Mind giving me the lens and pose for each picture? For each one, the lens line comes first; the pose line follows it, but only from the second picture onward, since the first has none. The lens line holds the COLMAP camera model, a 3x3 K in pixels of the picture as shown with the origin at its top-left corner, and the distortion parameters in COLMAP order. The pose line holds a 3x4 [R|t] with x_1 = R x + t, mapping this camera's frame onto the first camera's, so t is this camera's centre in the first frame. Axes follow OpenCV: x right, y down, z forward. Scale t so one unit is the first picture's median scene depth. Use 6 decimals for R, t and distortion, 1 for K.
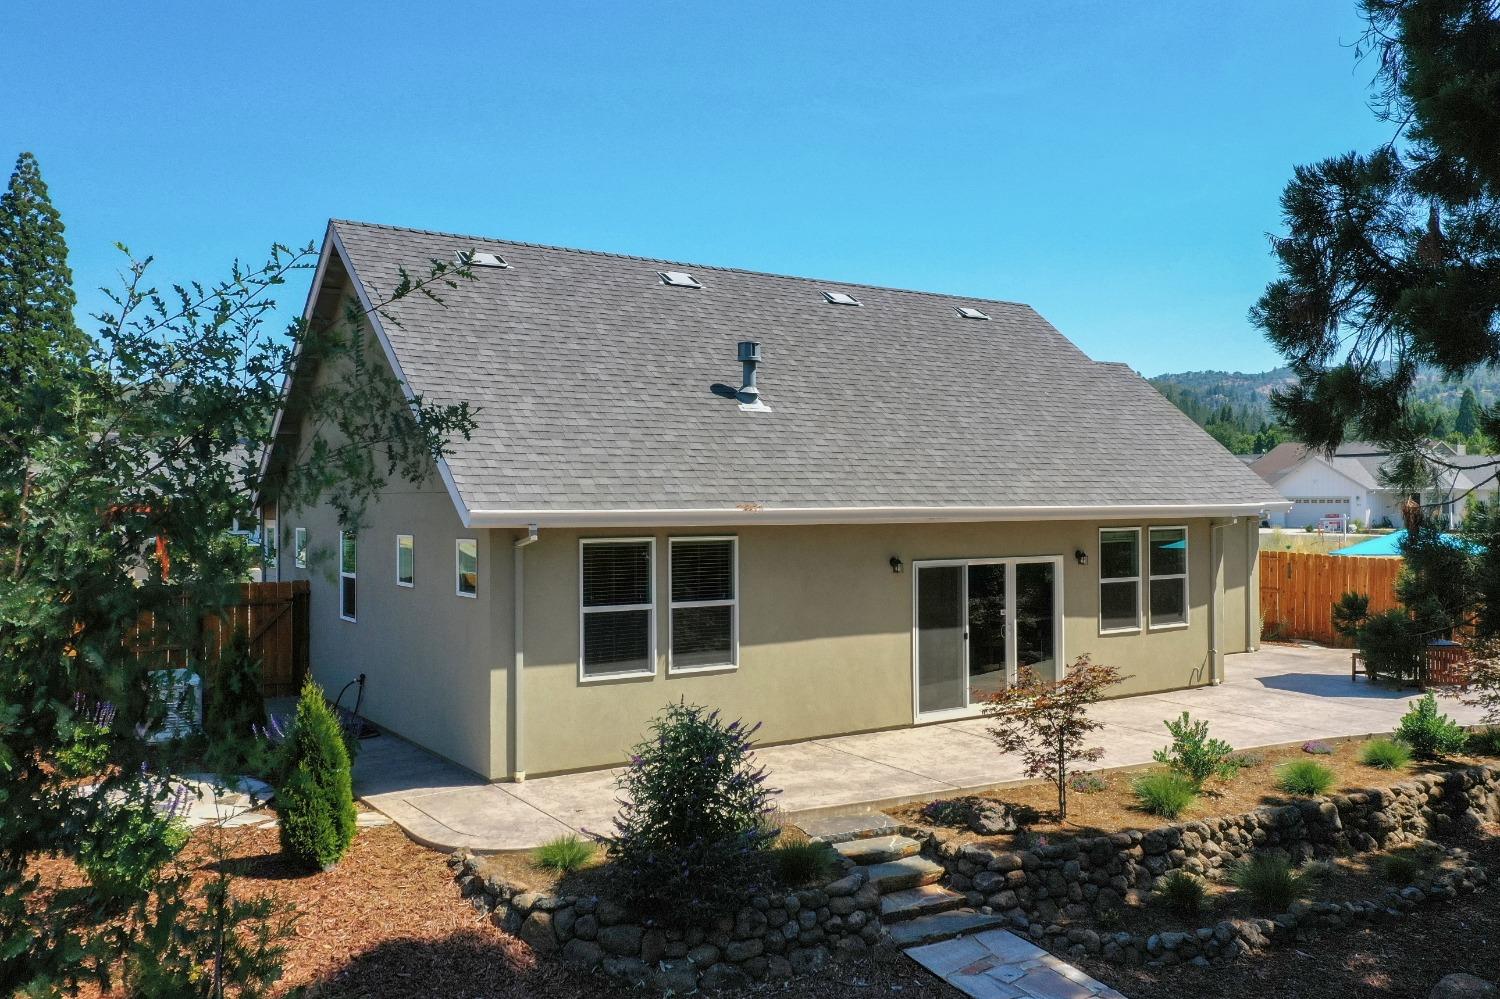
lens RADIAL K [[1255.7, 0, 797.8], [0, 1255.7, 496.5], [0, 0, 1]] dist [-0.001851, 0.000534]
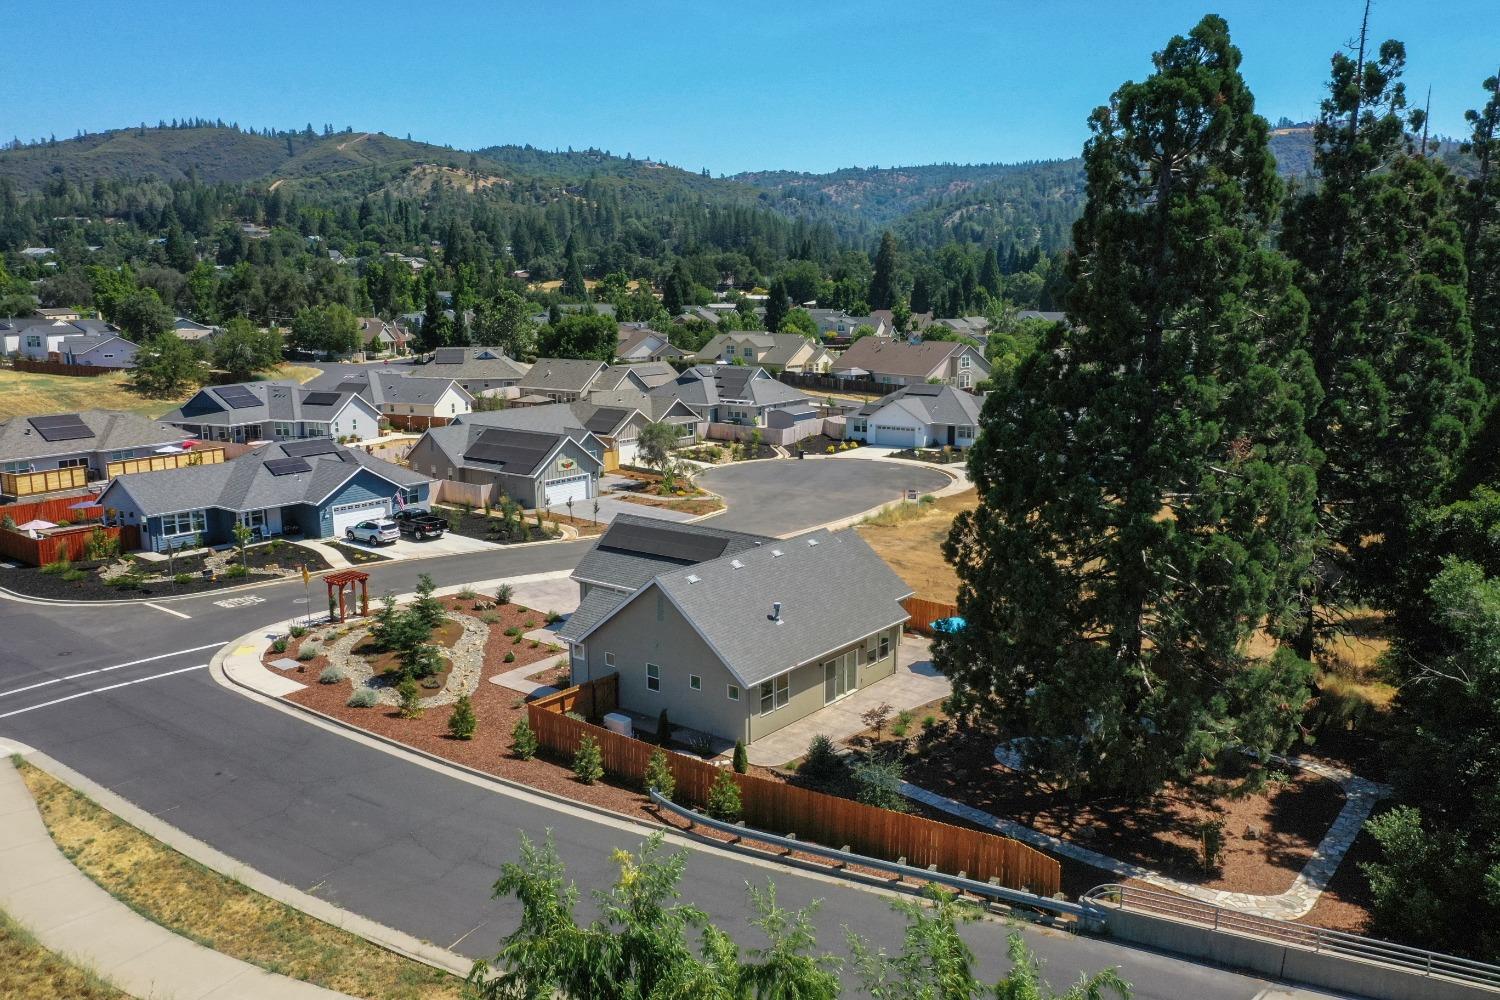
lens RADIAL K [[1175.4, 0, 752.3], [0, 1175.4, 507.9], [0, 0, 1]] dist [-0.004649, 0.009245]
pose [[0.957292, -0.056719, 0.283506, -0.972813], [0.002023, 0.981859, 0.189603, -0.961996], [-0.289117, -0.180931, 0.940040, -1.879337]]
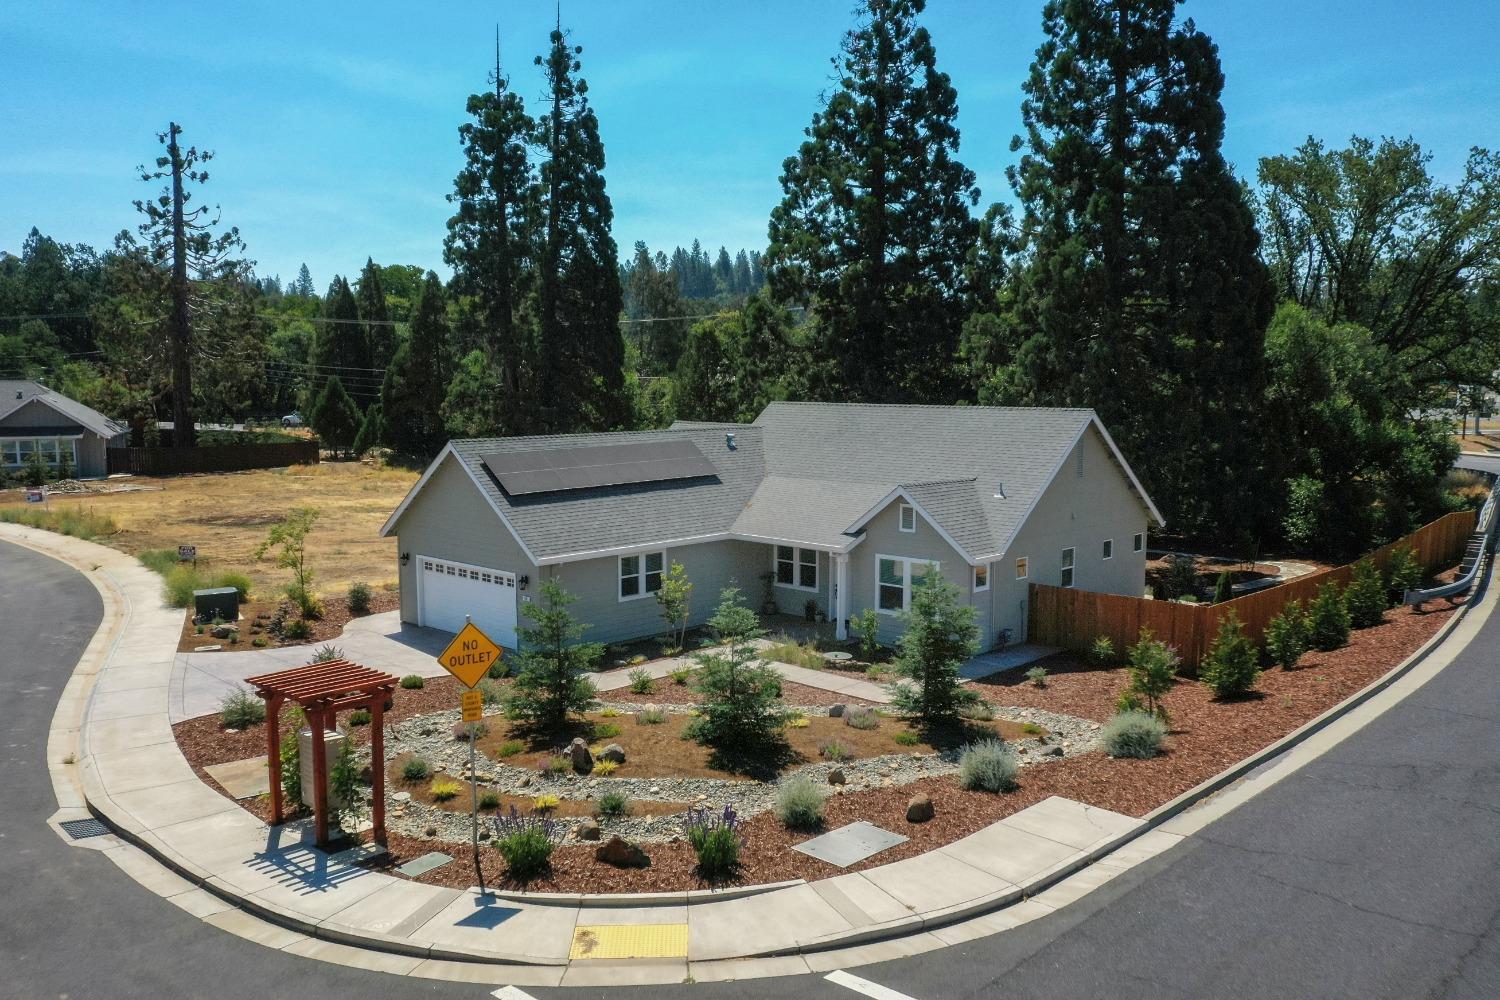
lens RADIAL K [[1262.6, 0, 750.0], [0, 1262.6, 500.0], [0, 0, 1]] dist [-0.013981, -0.008585]
pose [[-0.196732, -0.114448, 0.973755, -2.443367], [-0.007506, 0.993311, 0.115230, -0.308217], [-0.980429, 0.015360, -0.196275, 2.043097]]
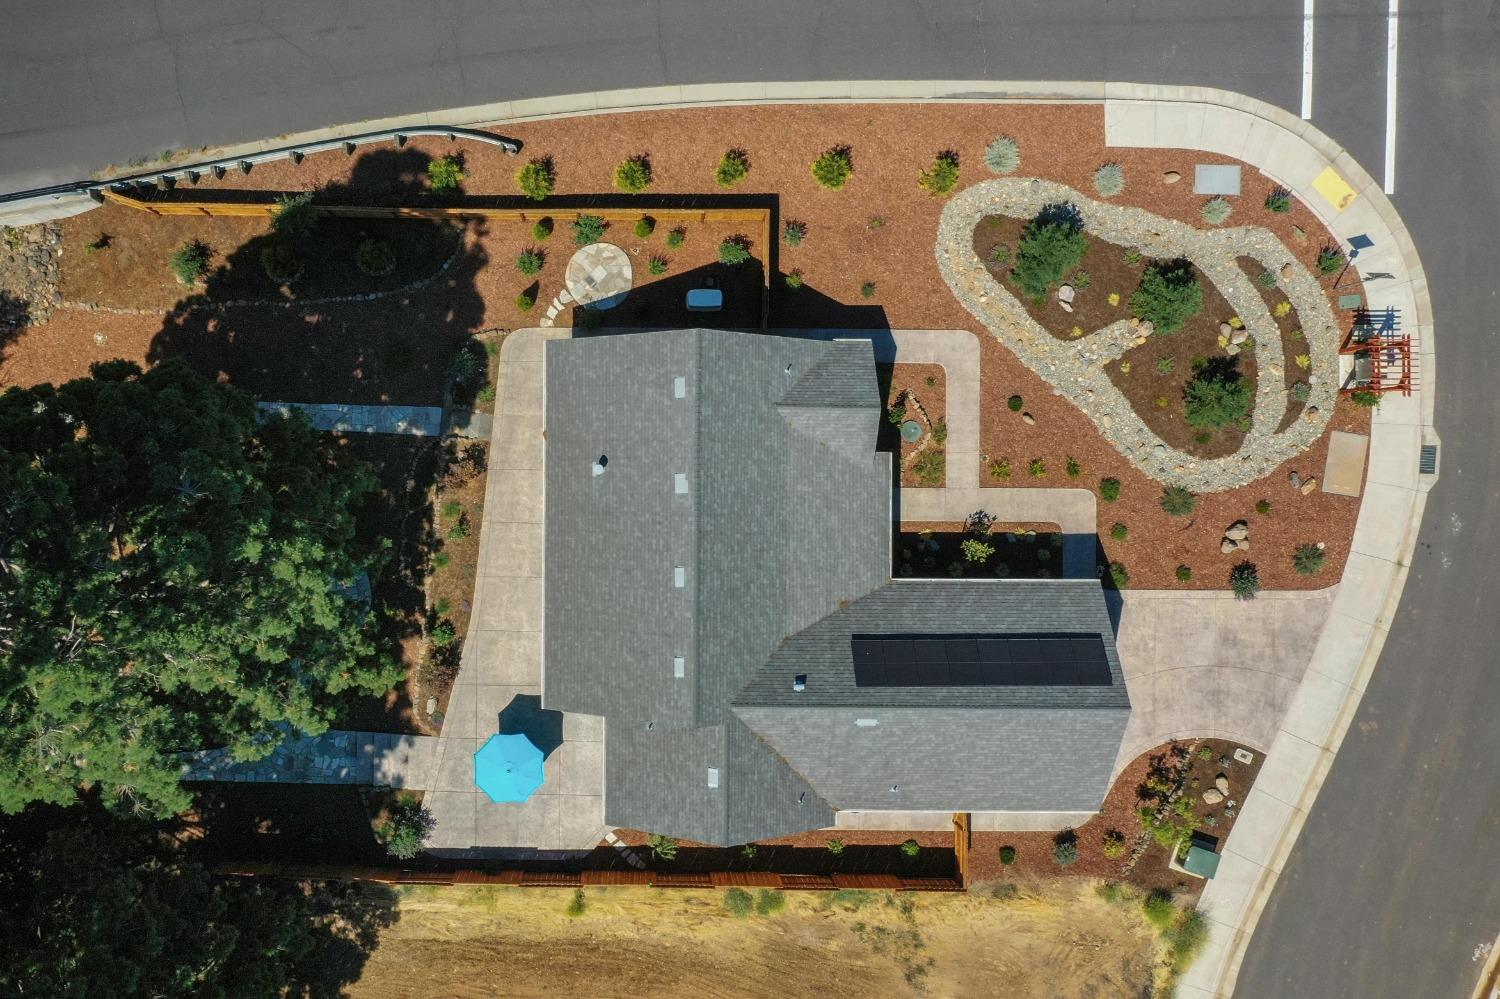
lens RADIAL K [[1183.0, 0, 750.0], [0, 1183.0, 499.5], [0, 0, 1]] dist [0.008485, 0.004472]
pose [[-0.577287, 0.816540, 0.001391, -0.182779], [-0.004263, -0.004717, 0.999980, -2.431642], [0.816530, 0.577270, 0.006204, 1.275710]]
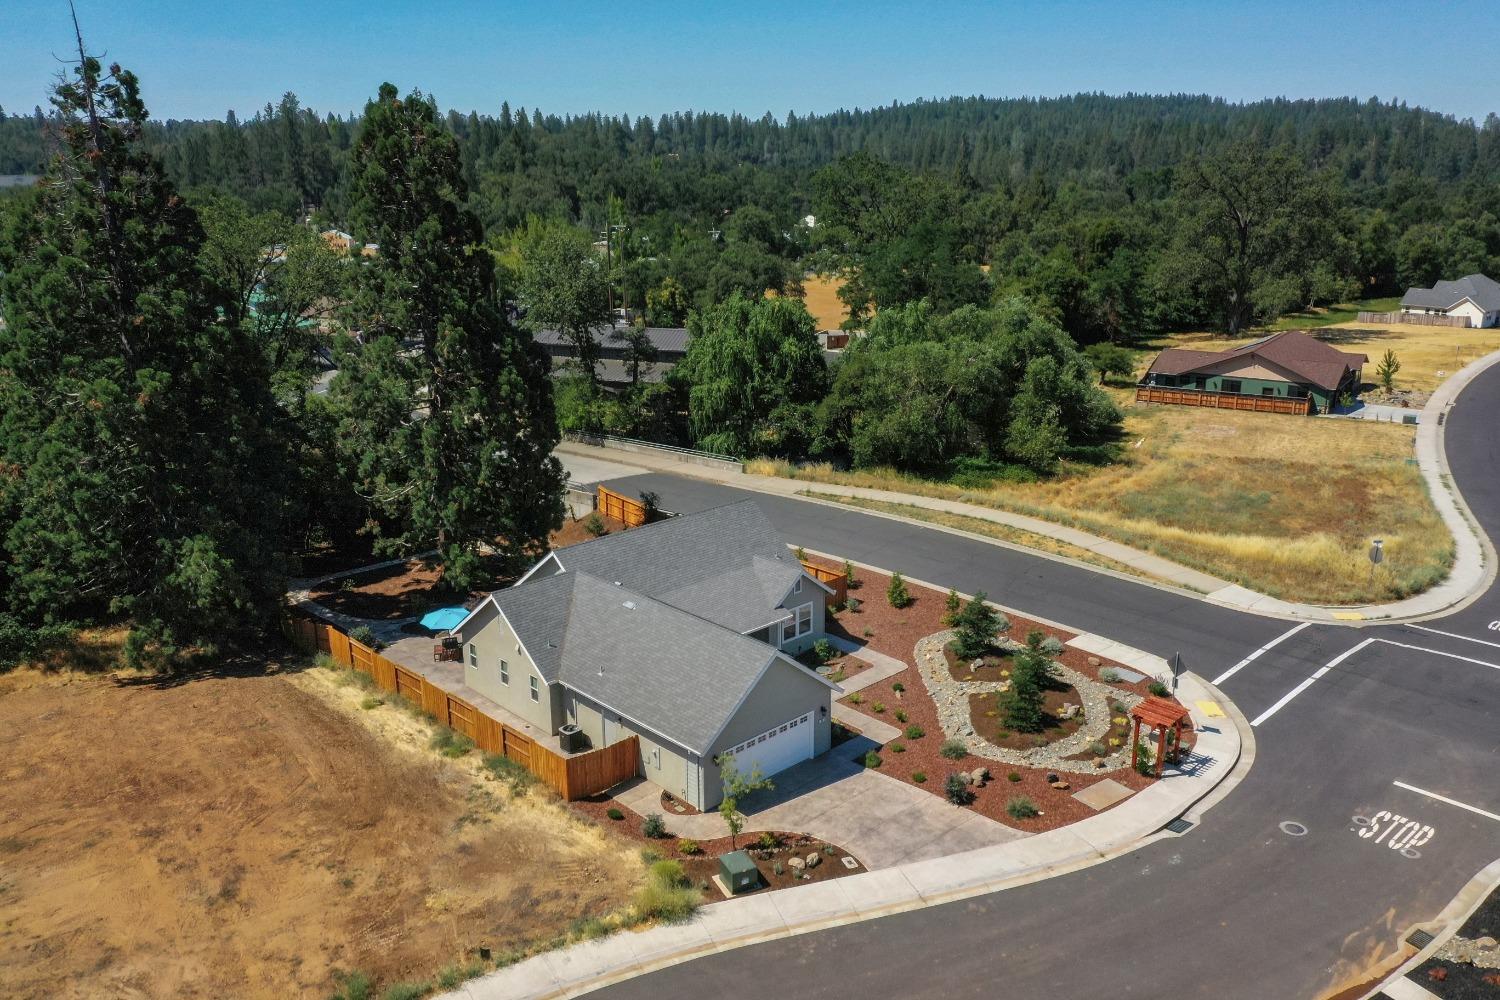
lens RADIAL K [[1175.4, 0, 752.3], [0, 1175.4, 507.9], [0, 0, 1]] dist [-0.004649, 0.009245]
pose [[-0.988043, 0.047436, -0.146702, 0.184866], [0.004850, 0.960586, 0.277940, -1.242995], [0.154104, 0.273905, -0.949330, 4.608517]]
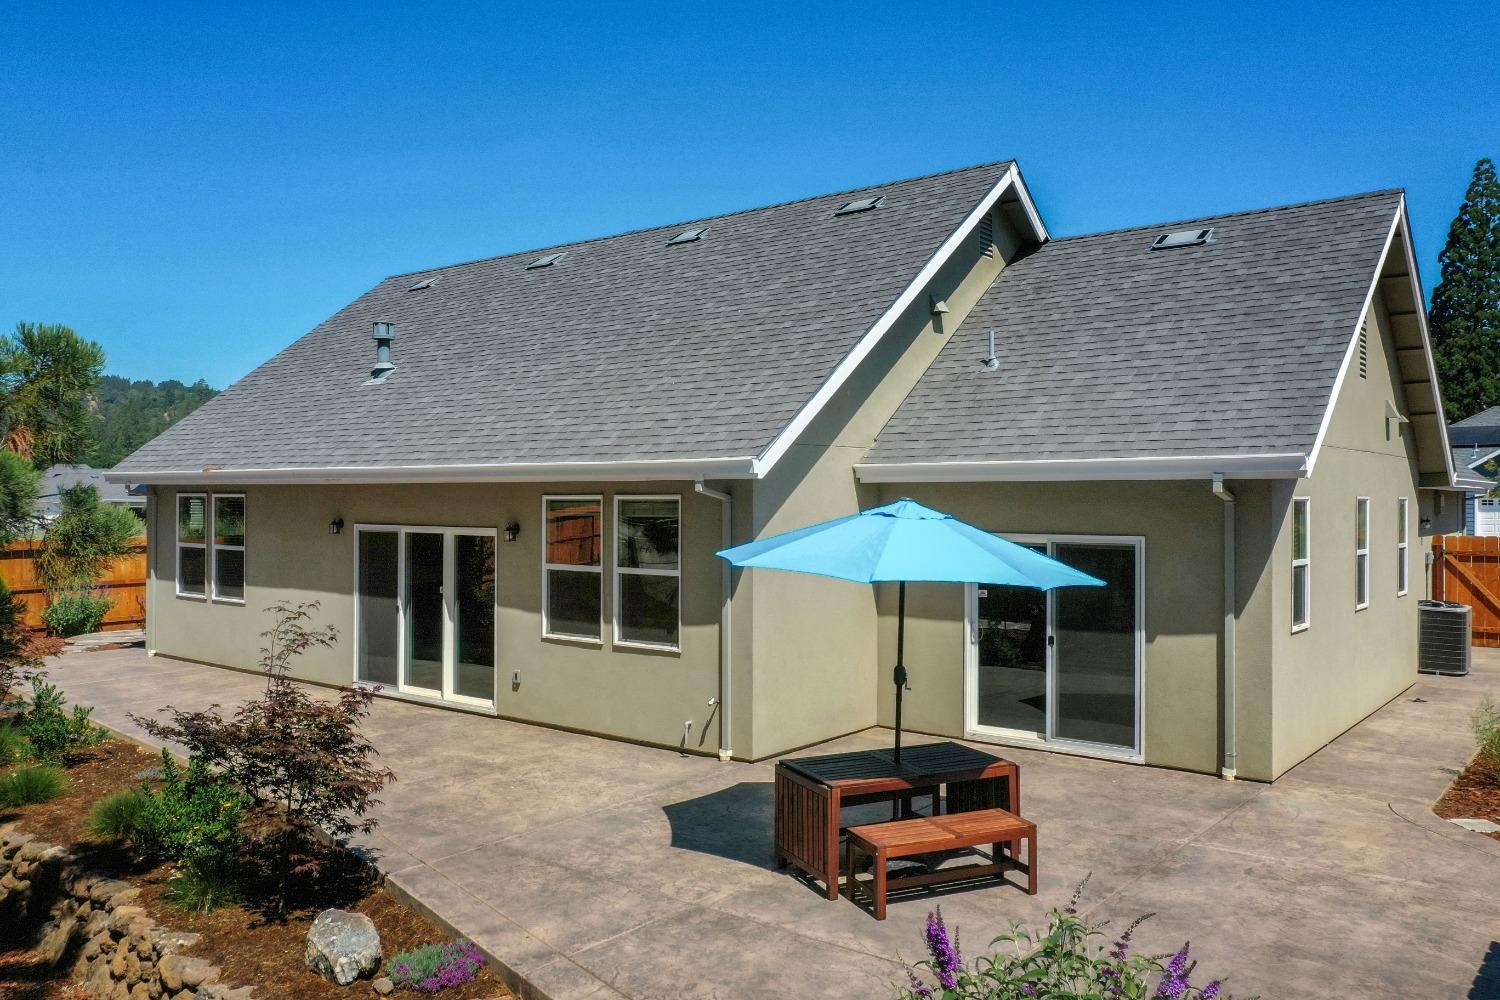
lens RADIAL K [[1183.0, 0, 750.0], [0, 1183.0, 500.0], [0, 0, 1]] dist [0.008485, 0.004472]
pose [[0.299610, 0.006900, -0.954037, 1.033125], [-0.004395, 0.999973, 0.005852, 0.025554], [0.954052, 0.002440, 0.299633, 0.987270]]
